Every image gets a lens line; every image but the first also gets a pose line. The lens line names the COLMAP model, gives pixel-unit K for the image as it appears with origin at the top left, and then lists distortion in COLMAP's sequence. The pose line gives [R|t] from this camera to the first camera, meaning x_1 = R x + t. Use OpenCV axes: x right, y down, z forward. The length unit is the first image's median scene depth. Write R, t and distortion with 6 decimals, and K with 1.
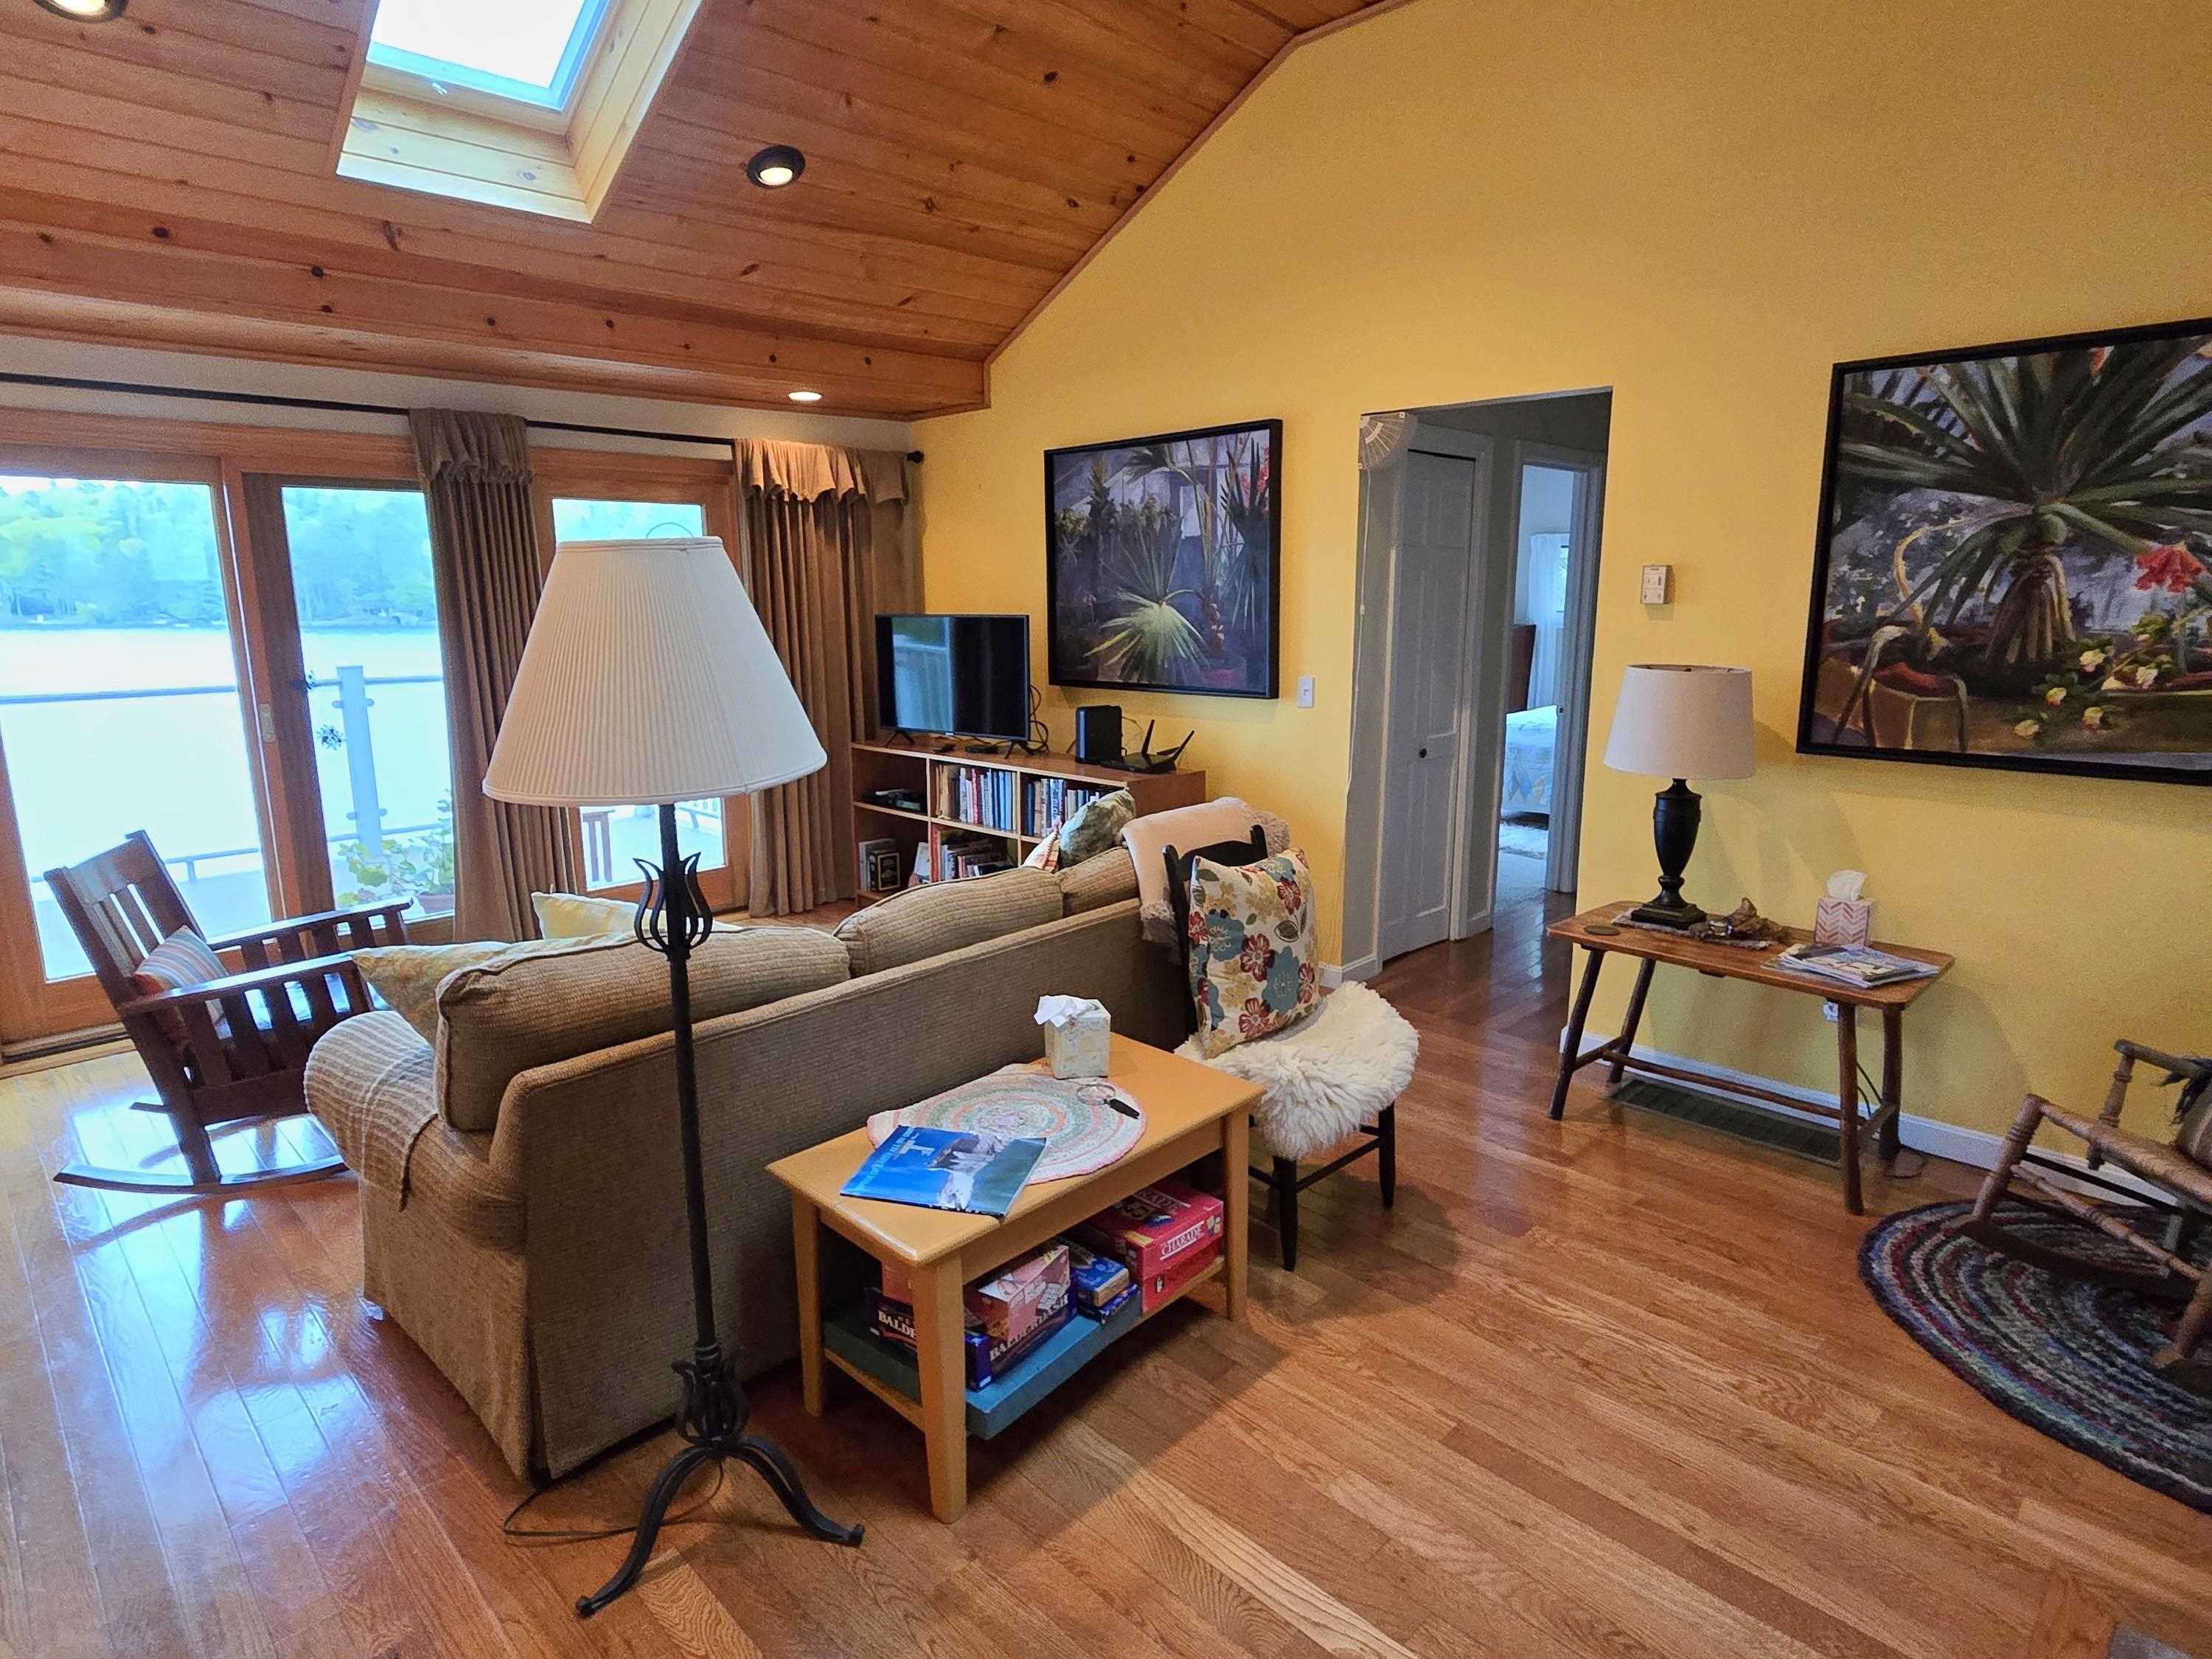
lens RADIAL K [[1202.4, 0, 1104.0], [0, 1202.4, 821.9], [0, 0, 1]] dist [-0.006968, 0.002311]
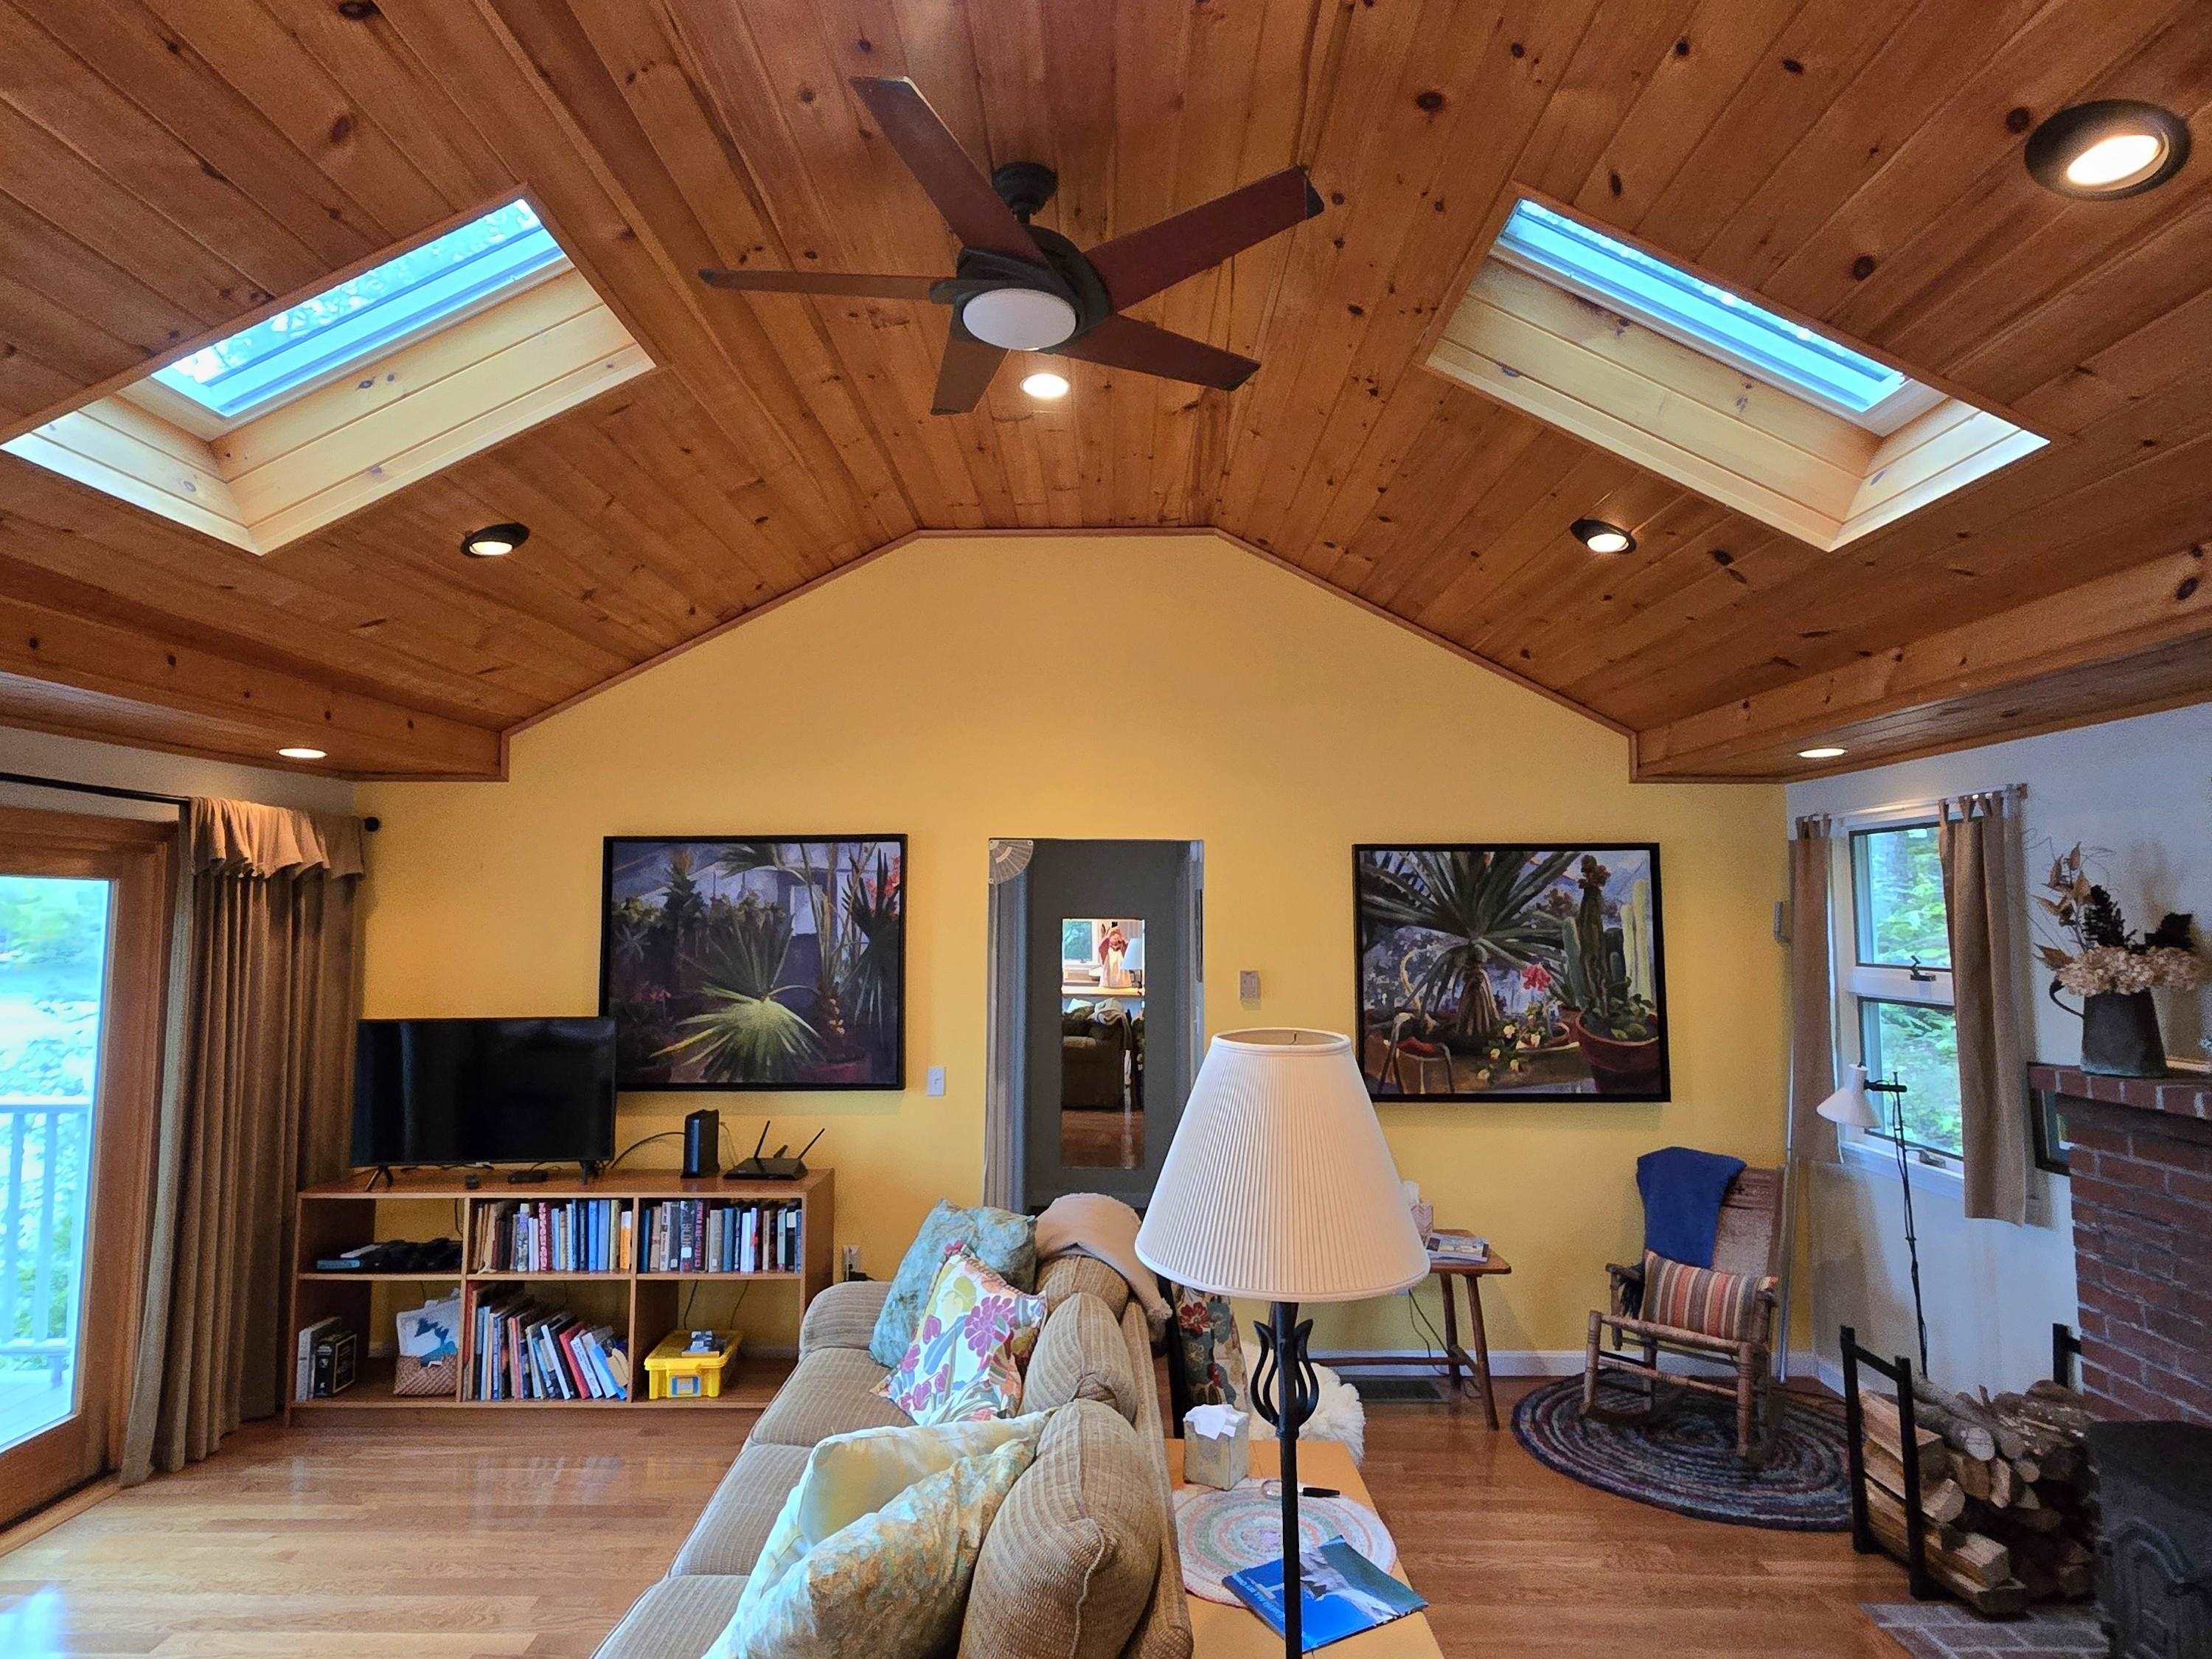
lens RADIAL K [[1202.4, 0, 1112.6], [0, 1202.4, 825.3], [0, 0, 1]] dist [-0.006968, 0.002311]
pose [[0.713463, 0.064738, 0.697696, -0.555020], [0.126623, 0.967417, -0.219250, -0.084815], [-0.689157, 0.244771, 0.682019, 0.123361]]
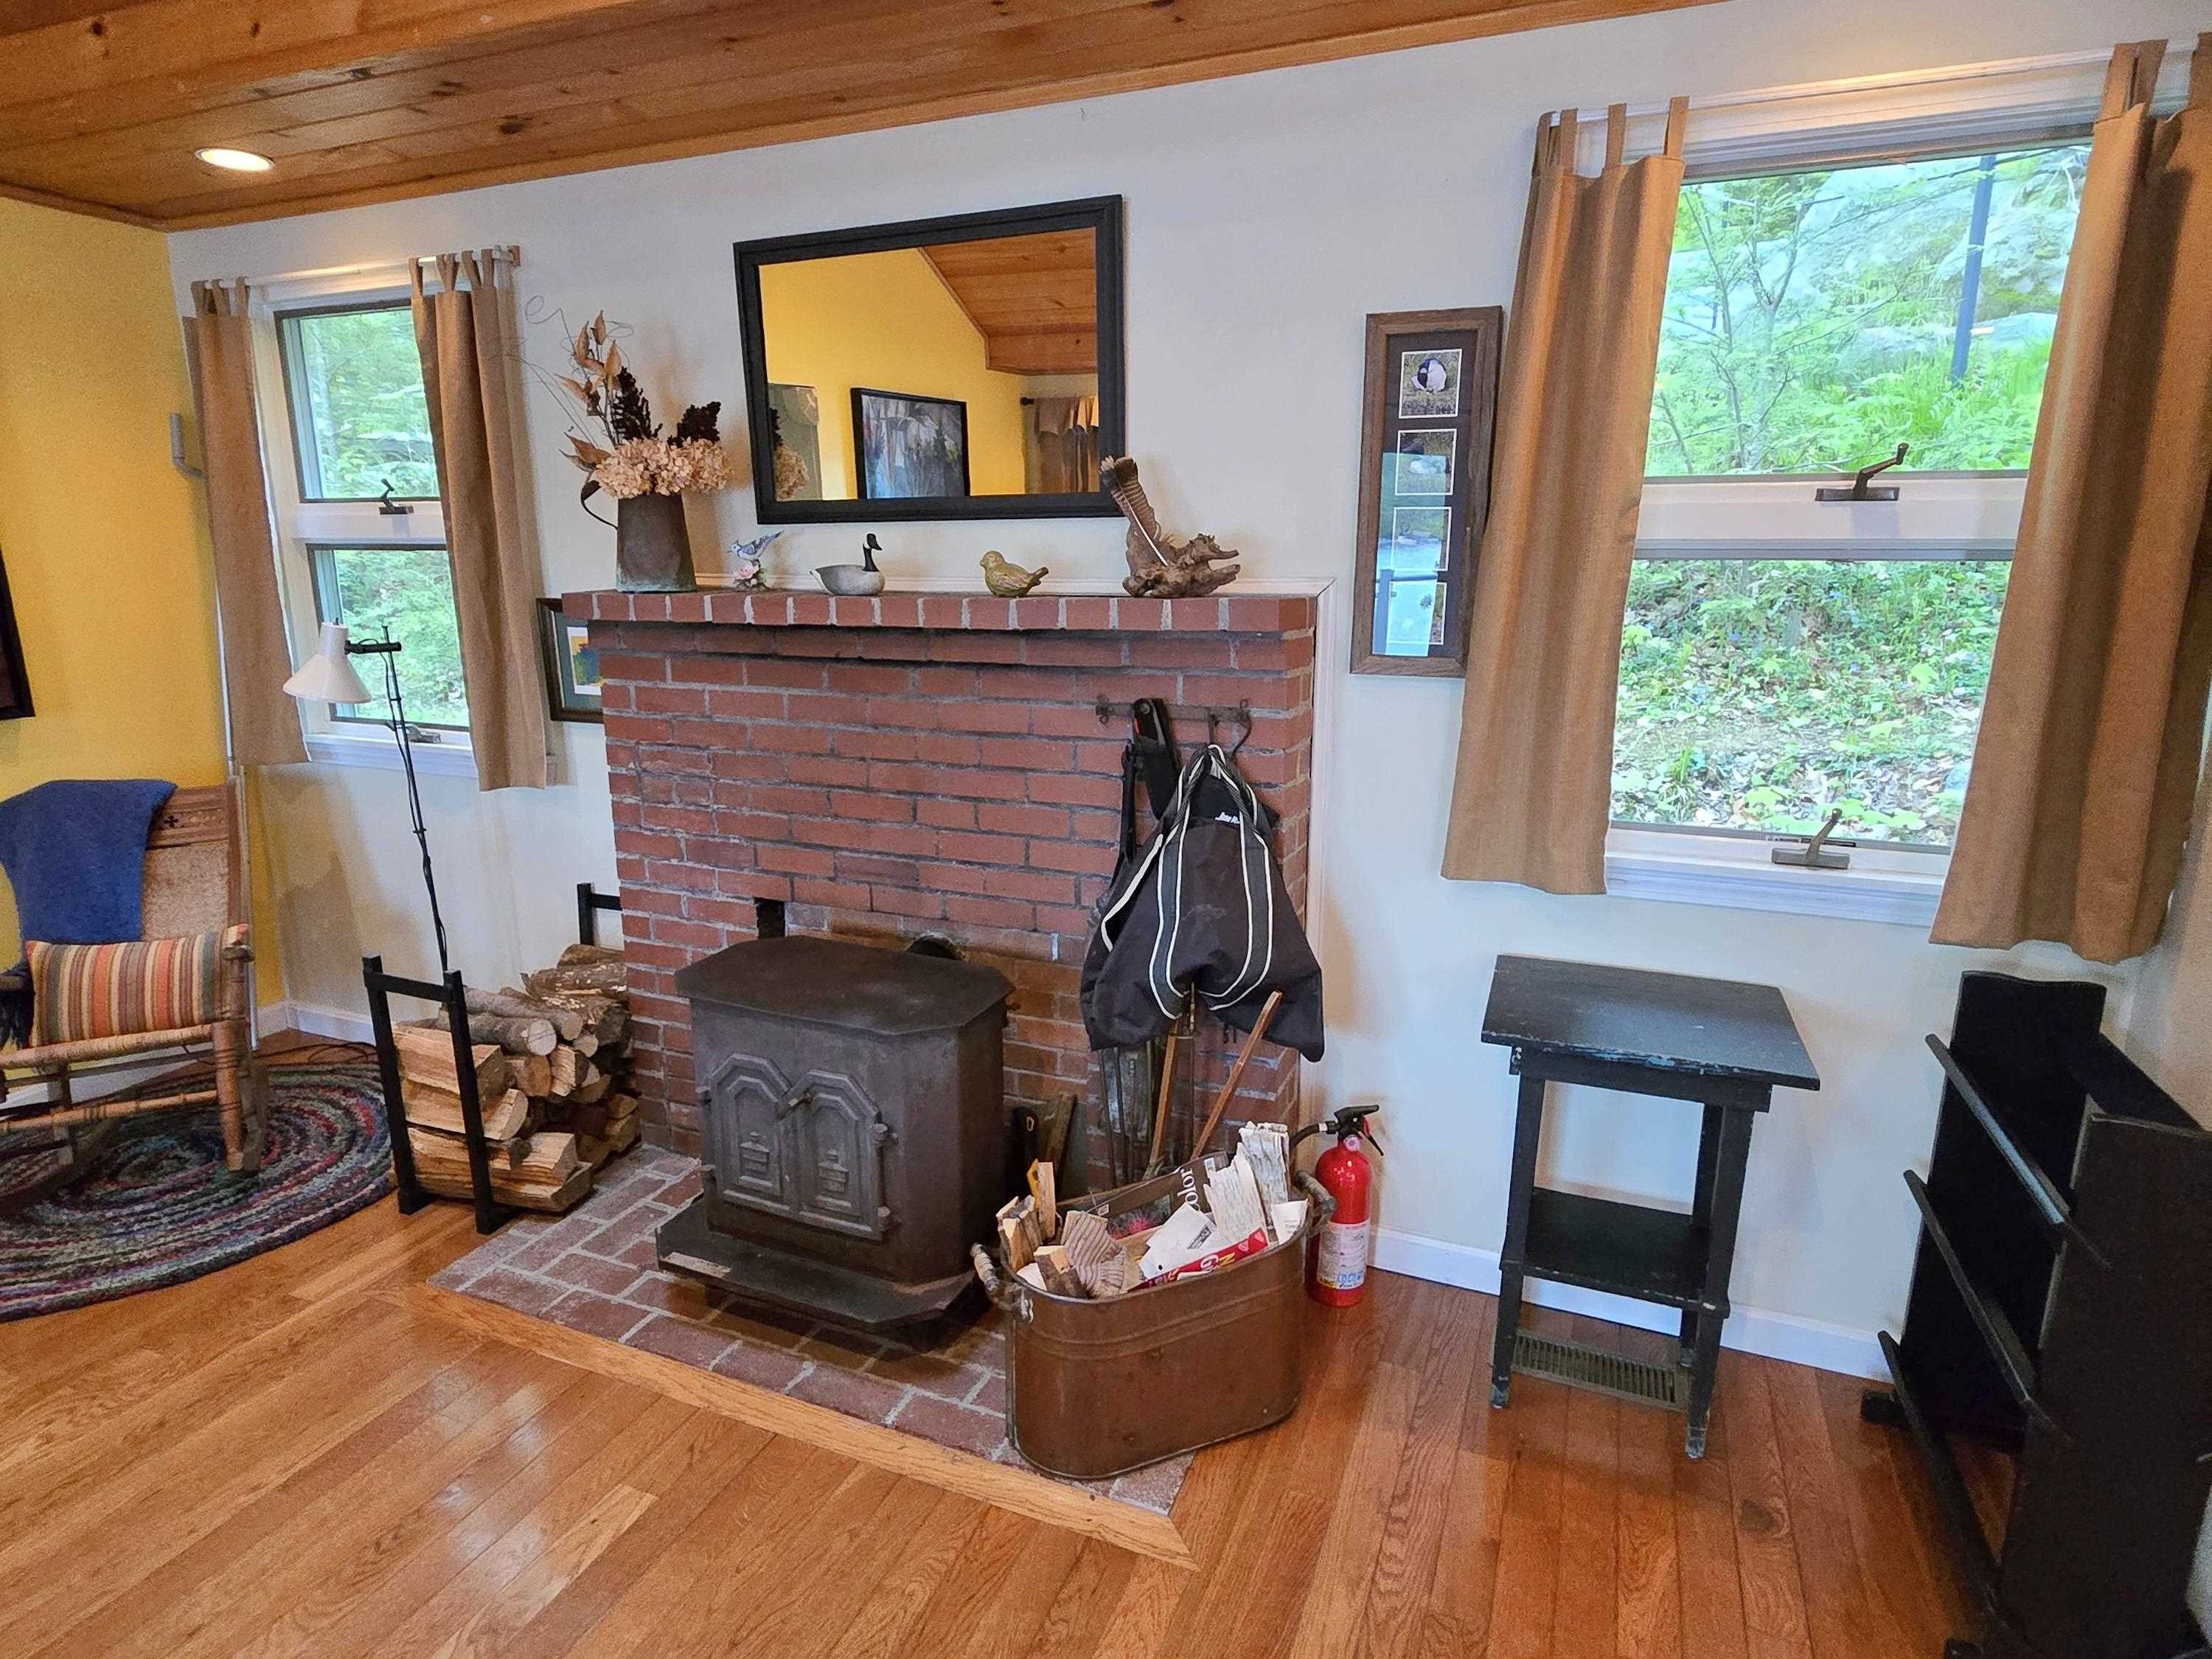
lens RADIAL K [[1202.4, 0, 1099.8], [0, 1202.4, 813.2], [0, 0, 1]] dist [-0.006968, 0.002311]
pose [[-0.379338, -0.192768, 0.904955, -0.276002], [0.178545, 0.944424, 0.276018, -0.040741], [-0.907868, 0.266279, -0.323839, 0.267478]]
